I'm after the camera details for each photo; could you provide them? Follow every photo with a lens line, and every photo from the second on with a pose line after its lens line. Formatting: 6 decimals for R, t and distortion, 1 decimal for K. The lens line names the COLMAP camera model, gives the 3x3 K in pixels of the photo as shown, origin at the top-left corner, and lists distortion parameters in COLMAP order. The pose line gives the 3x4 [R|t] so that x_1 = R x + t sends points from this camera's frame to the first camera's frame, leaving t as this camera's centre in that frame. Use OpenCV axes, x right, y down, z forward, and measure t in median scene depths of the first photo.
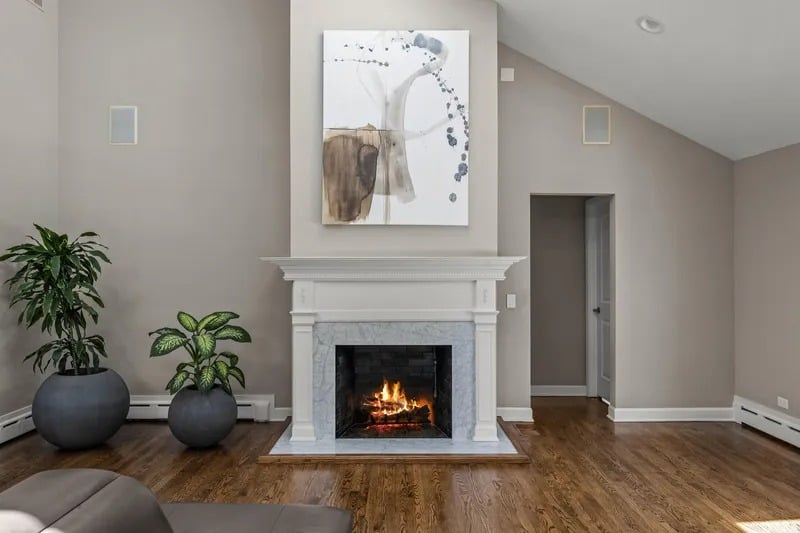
lens RADIAL K [[565.3, 0, 398.0], [0, 565.3, 264.2], [0, 0, 1]] dist [-0.001187, 0.000849]
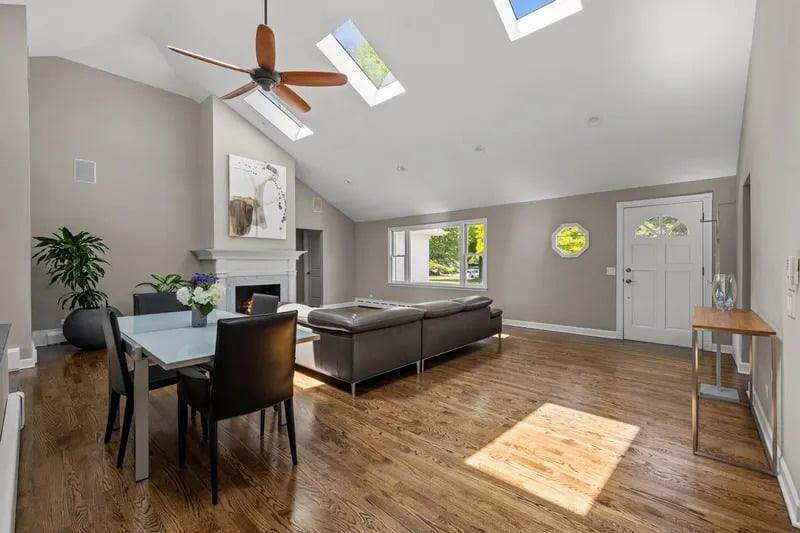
lens RADIAL K [[348.9, 0, 399.7], [0, 348.9, 265.6], [0, 0, 1]] dist [0.010194, 0.000086]
pose [[0.671714, -0.007274, 0.740775, -0.748419], [-0.002440, 0.999925, 0.012031, 0.035817], [-0.740807, -0.009889, 0.671646, -0.526588]]
